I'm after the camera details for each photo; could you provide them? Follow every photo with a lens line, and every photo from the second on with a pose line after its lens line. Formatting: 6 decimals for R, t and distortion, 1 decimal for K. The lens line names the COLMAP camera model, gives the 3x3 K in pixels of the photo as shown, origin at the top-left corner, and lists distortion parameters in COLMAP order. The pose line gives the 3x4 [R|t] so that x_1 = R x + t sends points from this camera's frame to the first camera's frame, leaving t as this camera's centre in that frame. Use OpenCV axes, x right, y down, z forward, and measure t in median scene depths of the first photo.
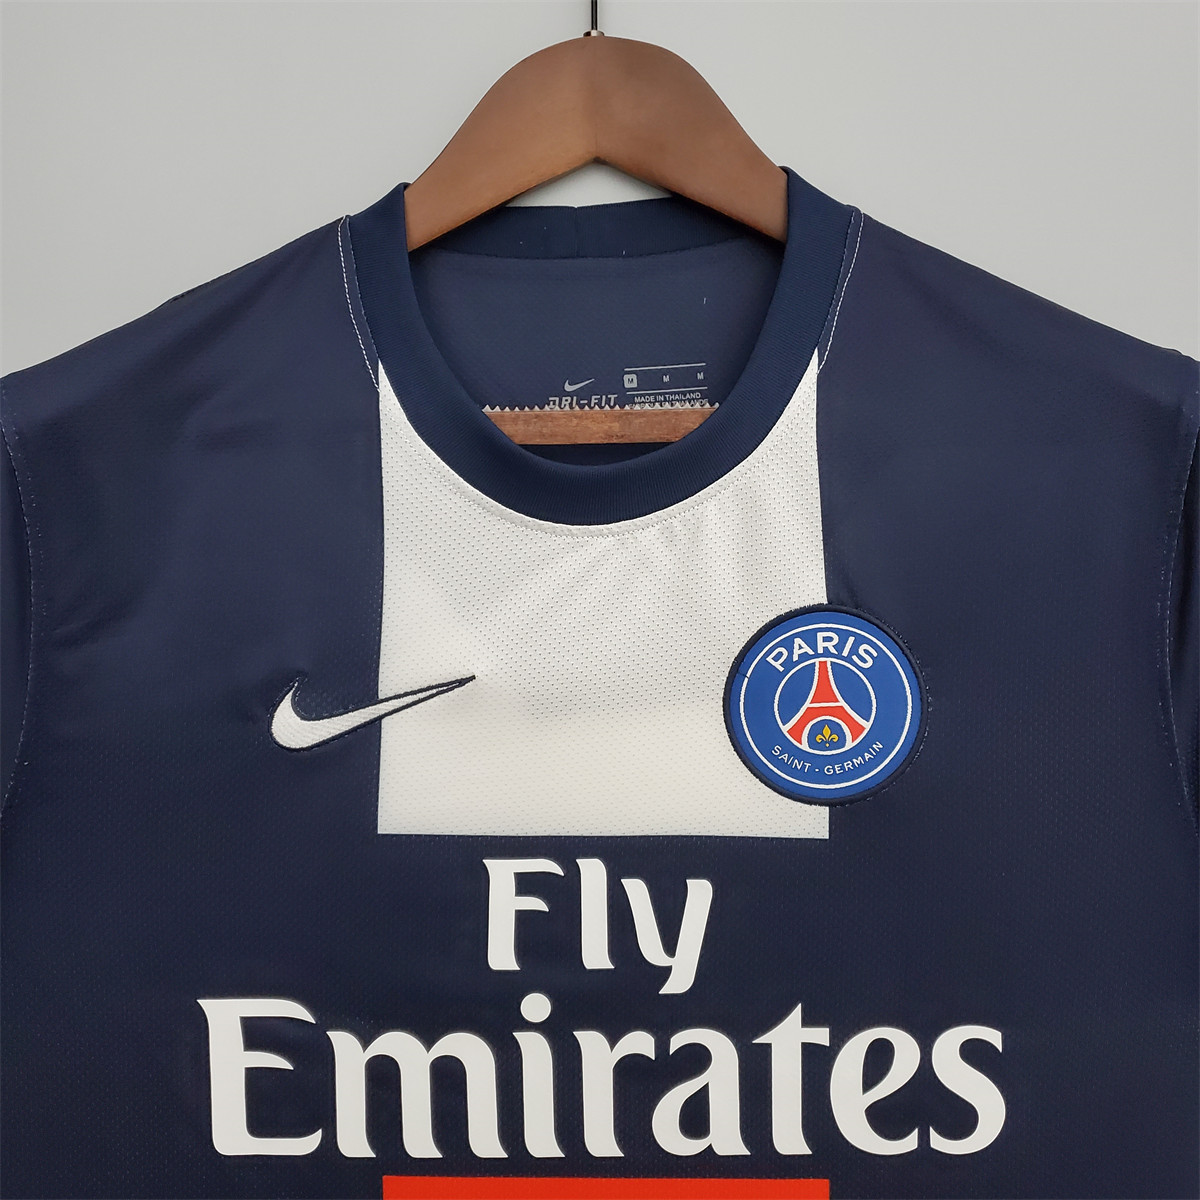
lens RADIAL K [[1297.2, 0, 600.0], [0, 1297.2, 600.0], [0, 0, 1]] dist [0.218605, -0.656590]
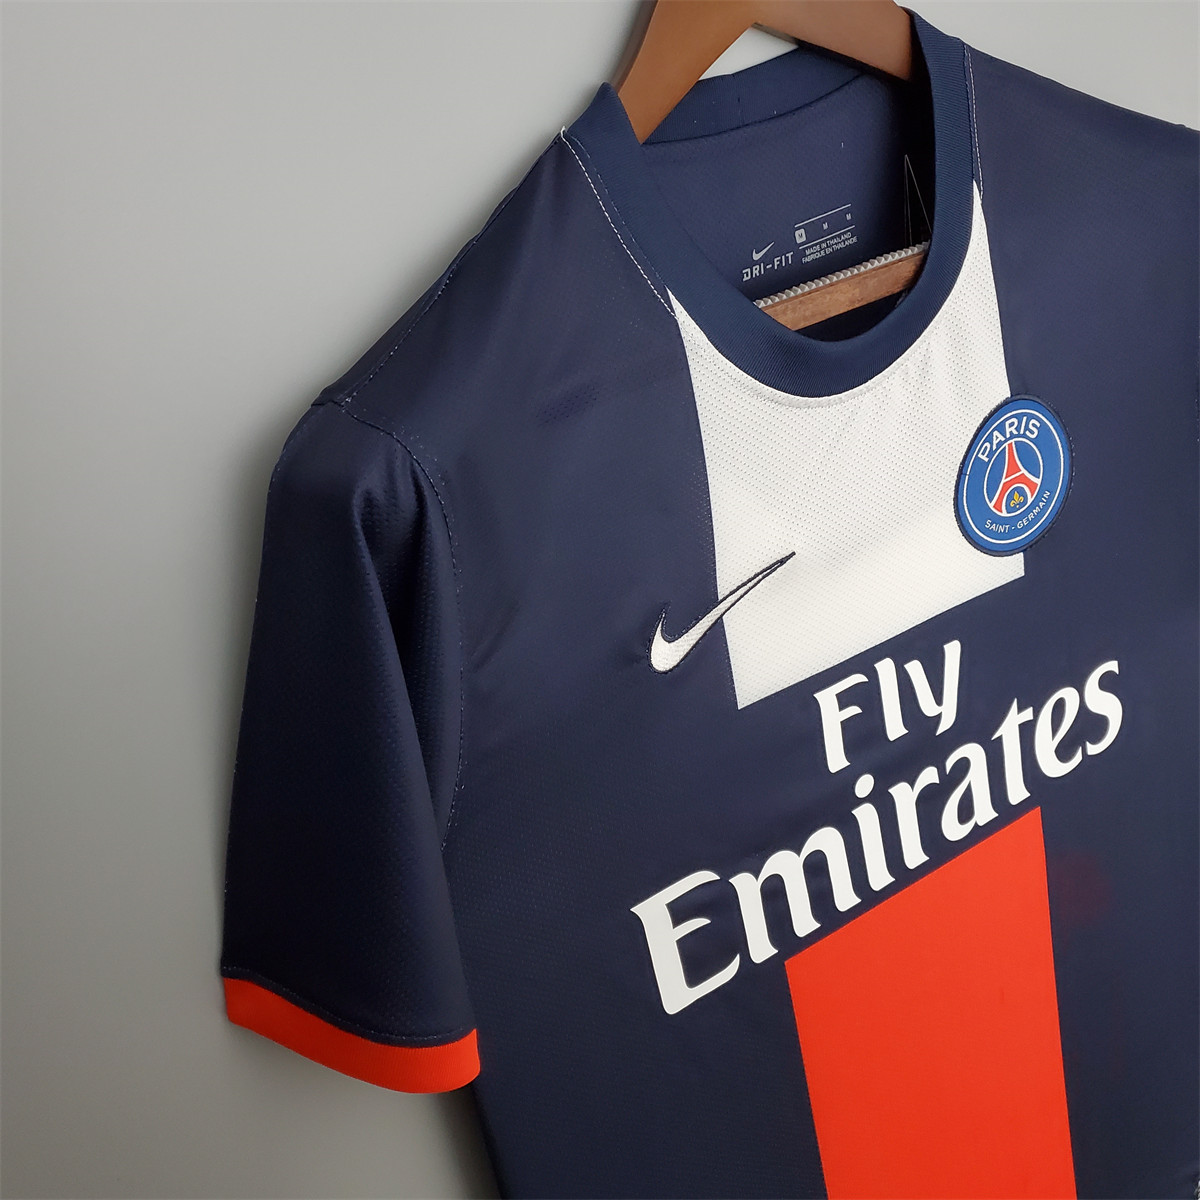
lens RADIAL K [[1297.2, 0, 600.0], [0, 1297.2, 600.0], [0, 0, 1]] dist [0.218605, -0.656590]
pose [[0.810989, -0.355280, 0.464836, -0.758812], [0.208168, 0.917742, 0.338255, -0.312678], [-0.546775, -0.177557, 0.818237, 0.176272]]
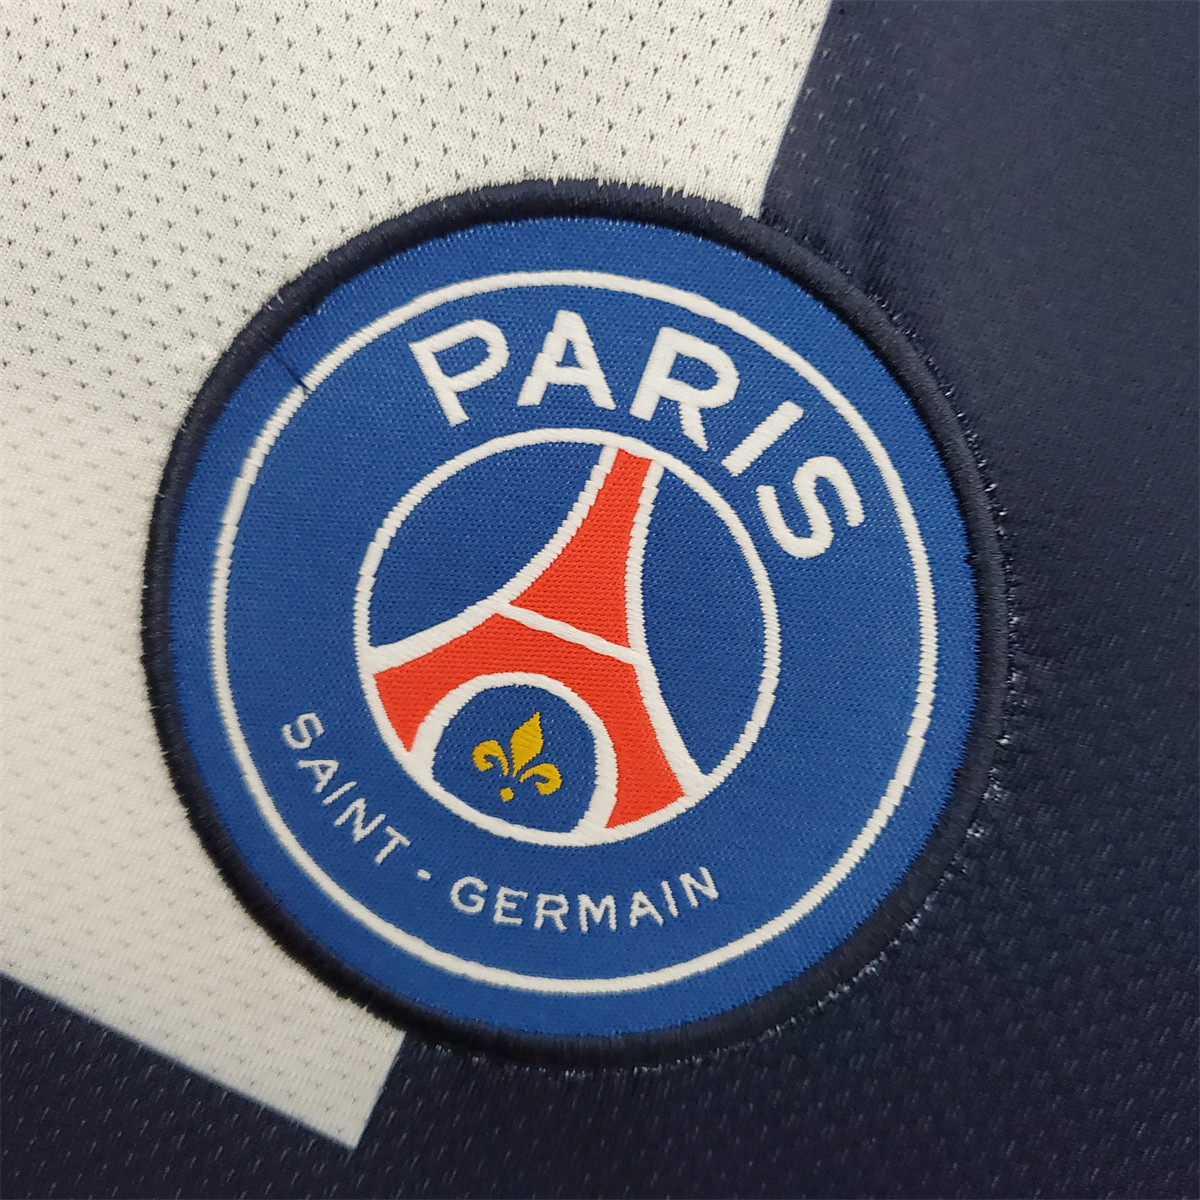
lens RADIAL K [[1297.2, 0, 600.0], [0, 1297.2, 600.0], [0, 0, 1]] dist [0.218605, -0.656590]
pose [[0.915062, 0.403165, 0.010923, 0.172006], [-0.403219, 0.913924, 0.046450, 0.061601], [0.008744, -0.046909, 0.998861, 0.767540]]
